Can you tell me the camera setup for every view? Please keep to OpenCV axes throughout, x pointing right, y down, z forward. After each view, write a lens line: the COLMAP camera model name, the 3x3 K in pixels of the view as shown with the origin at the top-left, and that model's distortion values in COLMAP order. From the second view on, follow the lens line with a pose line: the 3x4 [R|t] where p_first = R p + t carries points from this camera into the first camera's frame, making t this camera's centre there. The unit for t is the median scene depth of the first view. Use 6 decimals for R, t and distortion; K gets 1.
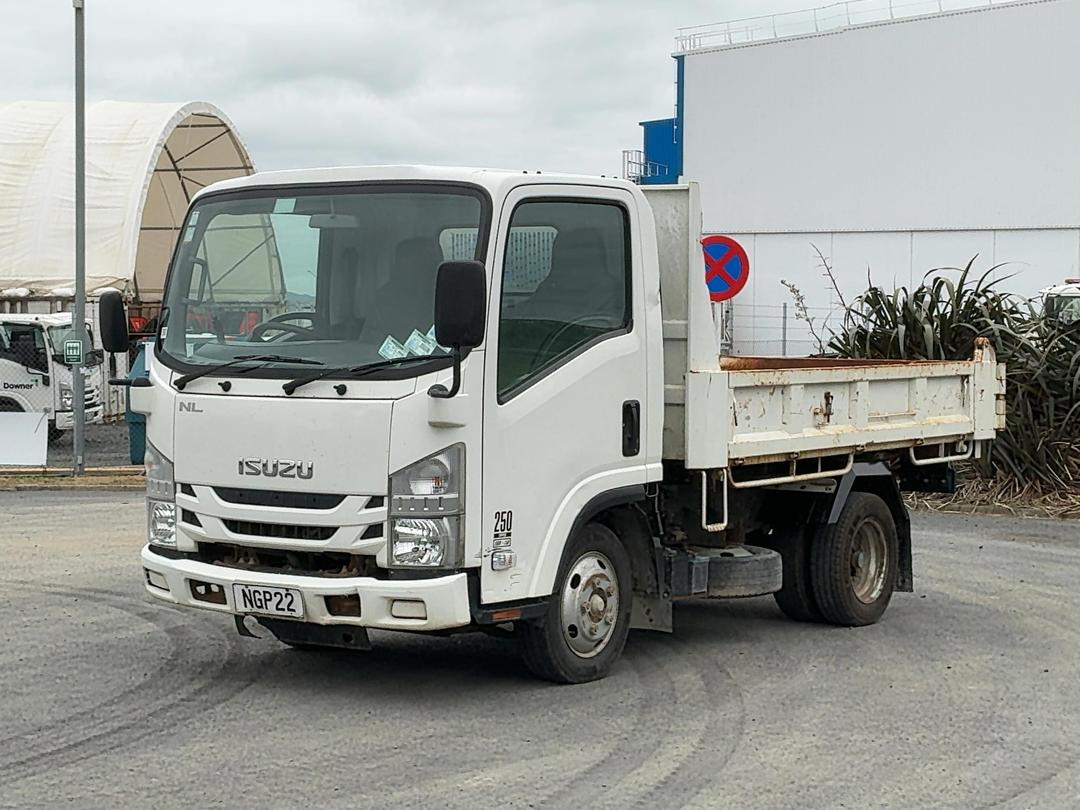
lens RADIAL K [[2108.1, 0, 540.0], [0, 2108.1, 405.0], [0, 0, 1]] dist [0.206788, -0.342827]
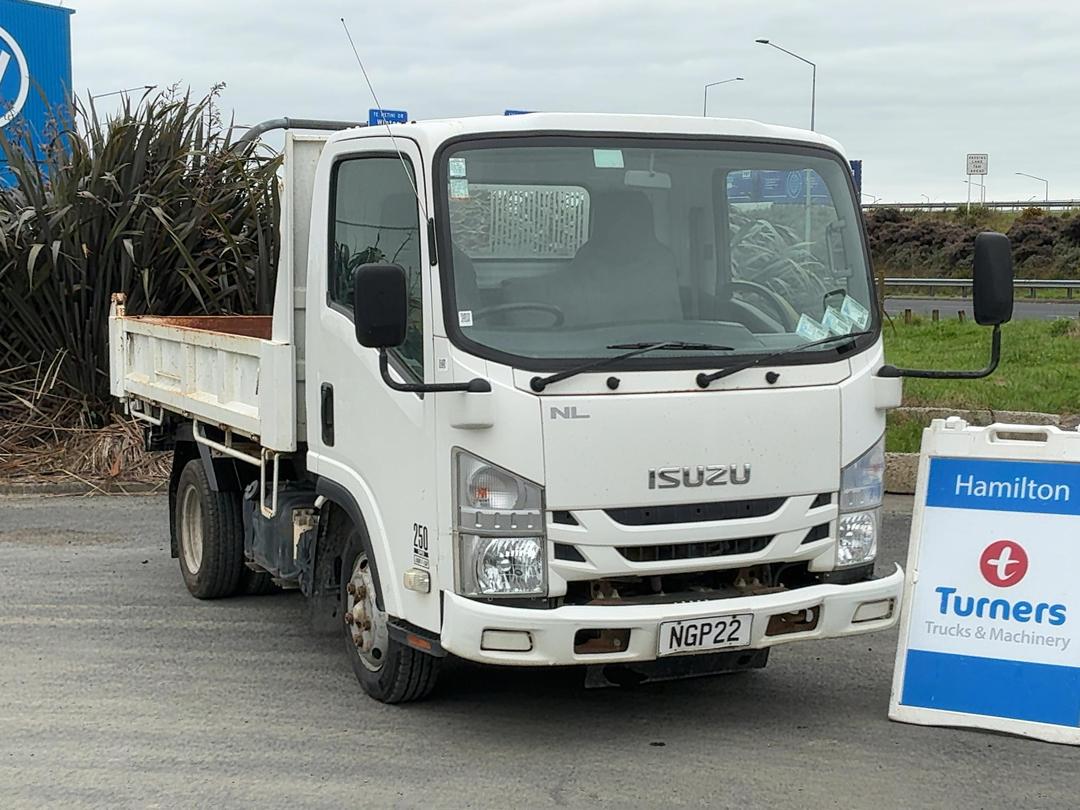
lens RADIAL K [[1665.8, 0, 506.5], [0, 1665.8, 406.7], [0, 0, 1]] dist [0.127330, -0.112437]
pose [[0.512075, -0.079305, 0.855272, -0.736536], [0.037206, 0.996842, 0.070156, -0.047433], [-0.858134, -0.004104, 0.513409, 0.736348]]
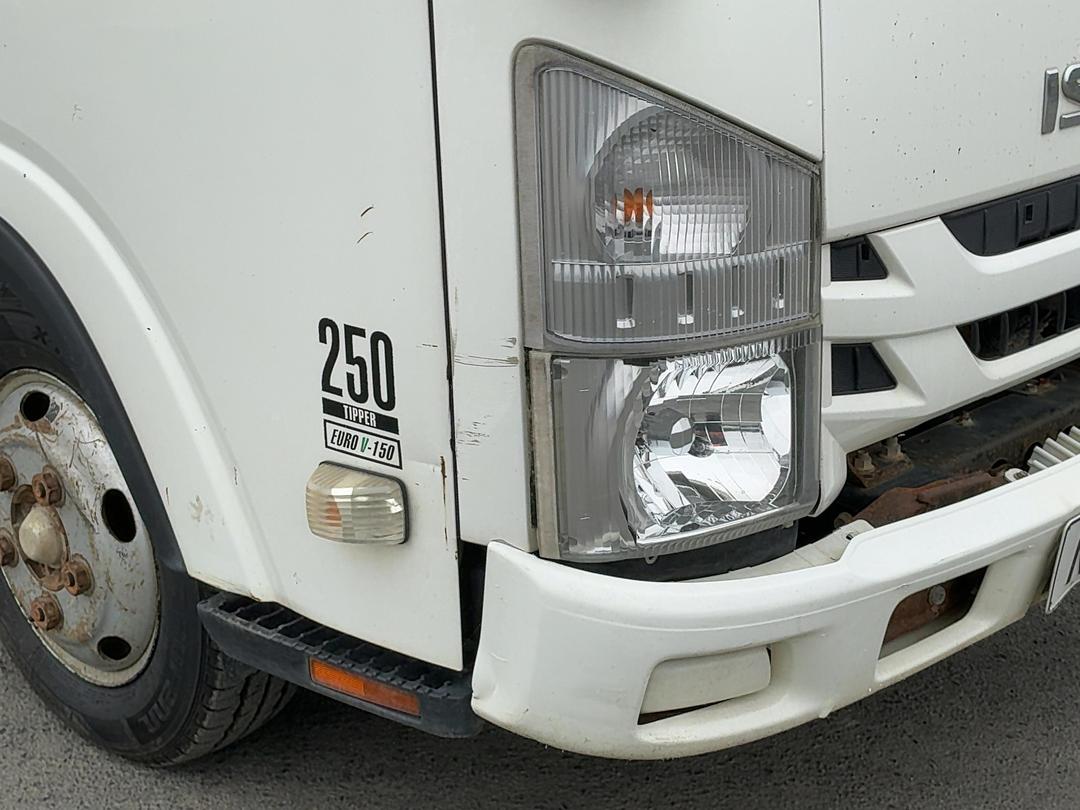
lens RADIAL K [[1787.0, 0, 553.0], [0, 1787.0, 405.9], [0, 0, 1]] dist [0.159954, -0.358110]
pose [[0.166621, -0.319353, 0.932872, -0.382916], [0.062758, 0.947614, 0.313191, -0.010143], [-0.984022, 0.006361, 0.177934, 1.047272]]
